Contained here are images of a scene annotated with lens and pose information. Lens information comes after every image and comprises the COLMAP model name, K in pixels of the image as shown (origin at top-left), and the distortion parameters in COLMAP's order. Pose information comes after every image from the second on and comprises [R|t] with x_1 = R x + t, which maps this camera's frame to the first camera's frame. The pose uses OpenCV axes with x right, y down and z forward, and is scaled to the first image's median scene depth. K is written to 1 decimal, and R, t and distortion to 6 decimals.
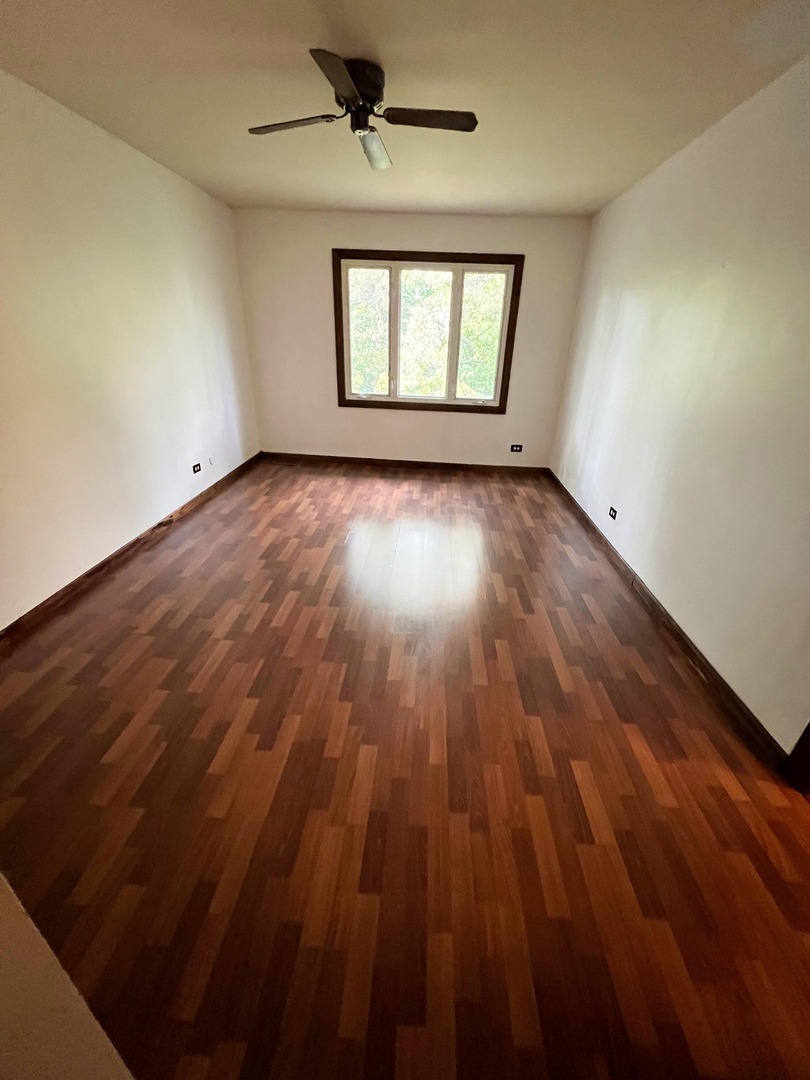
lens RADIAL K [[439.0, 0, 406.4], [0, 439.0, 537.0], [0, 0, 1]] dist [-0.007337, 0.000302]
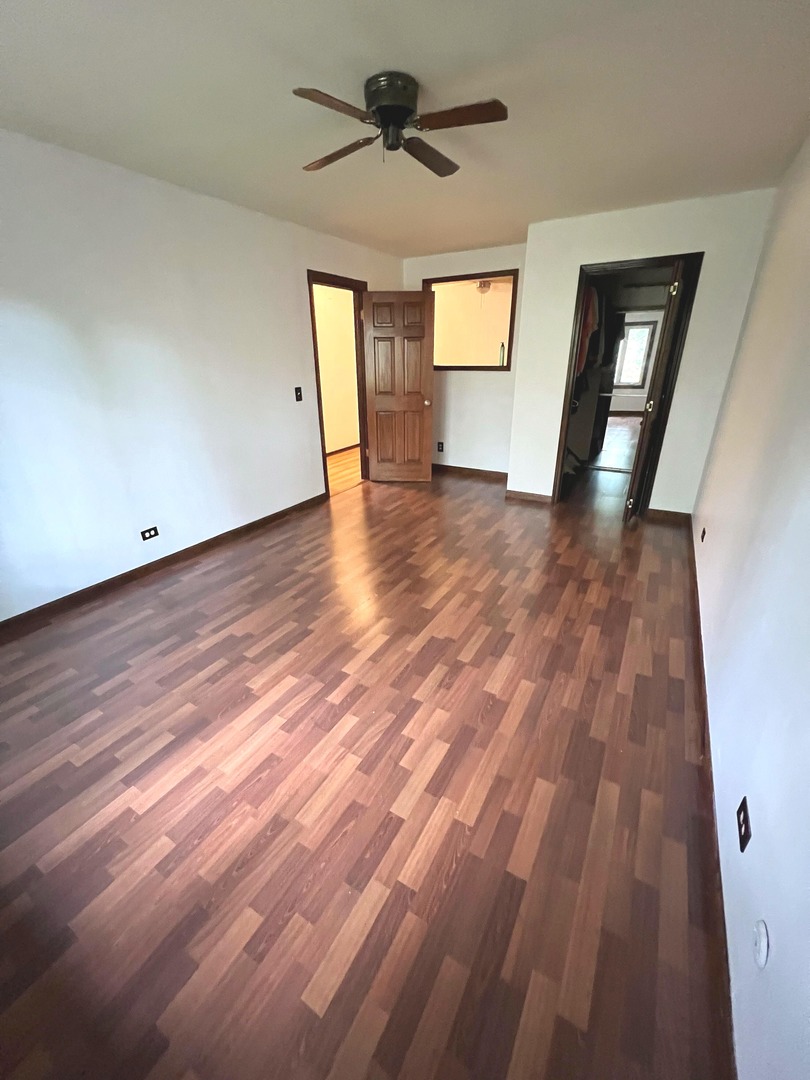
lens RADIAL K [[439.0, 0, 406.1], [0, 439.0, 541.7], [0, 0, 1]] dist [-0.007337, 0.000302]
pose [[-0.895605, -0.196285, 0.399204, -0.351541], [0.170172, 0.677964, 0.715126, -0.532256], [-0.411015, 0.708404, -0.573786, 1.119222]]
